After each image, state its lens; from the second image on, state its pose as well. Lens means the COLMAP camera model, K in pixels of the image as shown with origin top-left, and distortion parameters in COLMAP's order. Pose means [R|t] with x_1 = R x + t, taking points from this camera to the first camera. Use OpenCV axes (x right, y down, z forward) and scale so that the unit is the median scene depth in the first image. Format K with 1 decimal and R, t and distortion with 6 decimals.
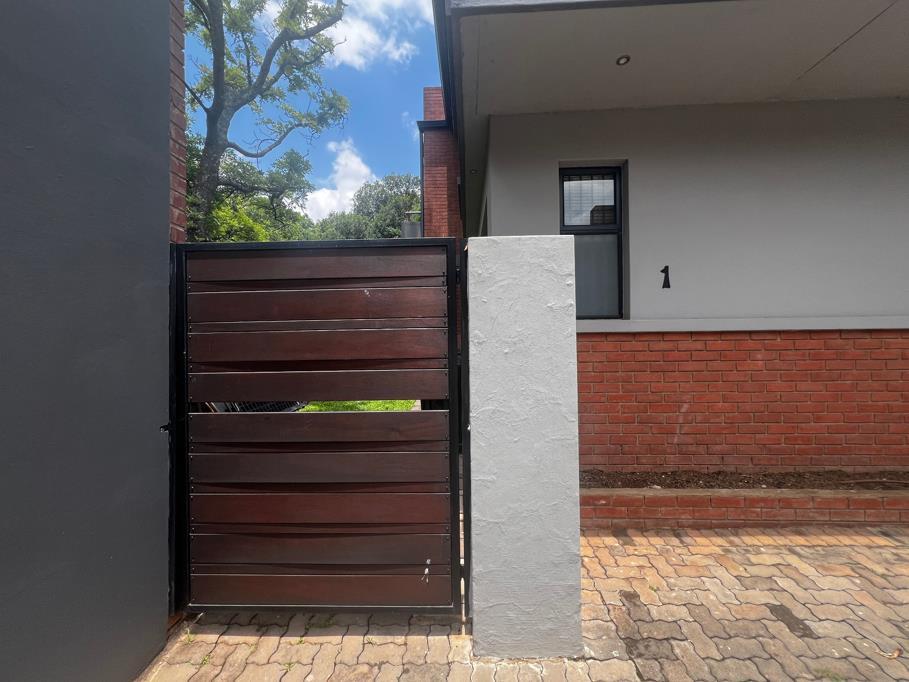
lens RADIAL K [[362.8, 0, 457.6], [0, 362.8, 336.4], [0, 0, 1]] dist [-0.001275, -0.000010]
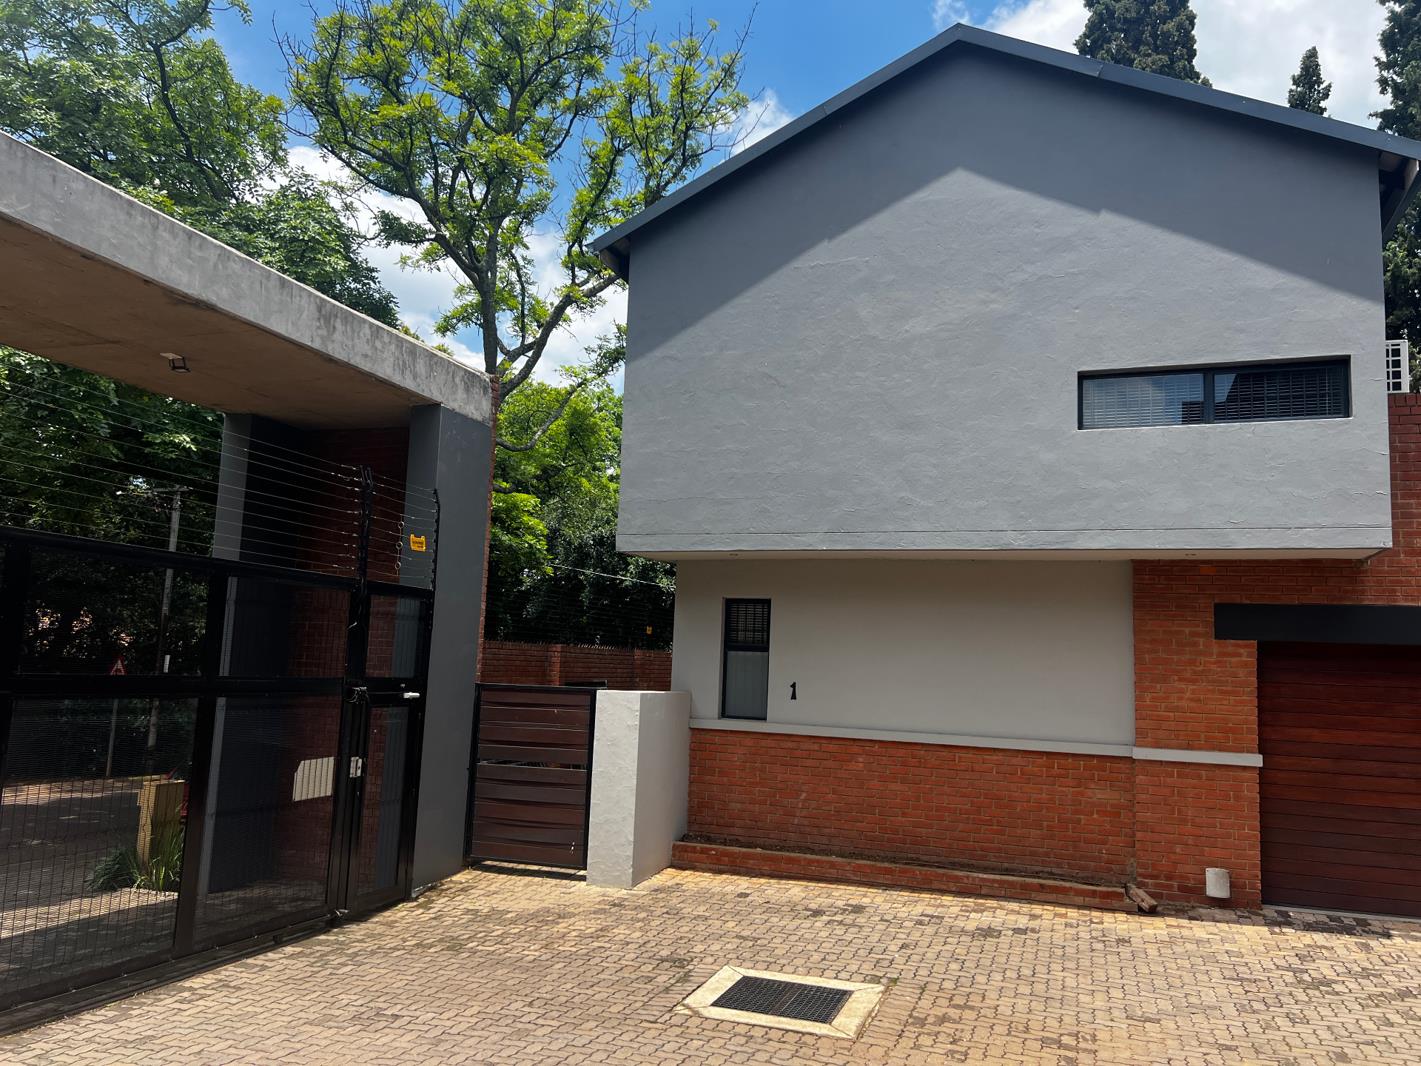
lens RADIAL K [[1061.9, 0, 707.5], [0, 1061.9, 533.3], [0, 0, 1]] dist [0.055423, -0.037638]
pose [[0.947571, 0.008255, -0.319440, 1.502070], [-0.042035, 0.994199, -0.099000, -0.336785], [0.316770, 0.107237, 0.942421, -2.743537]]
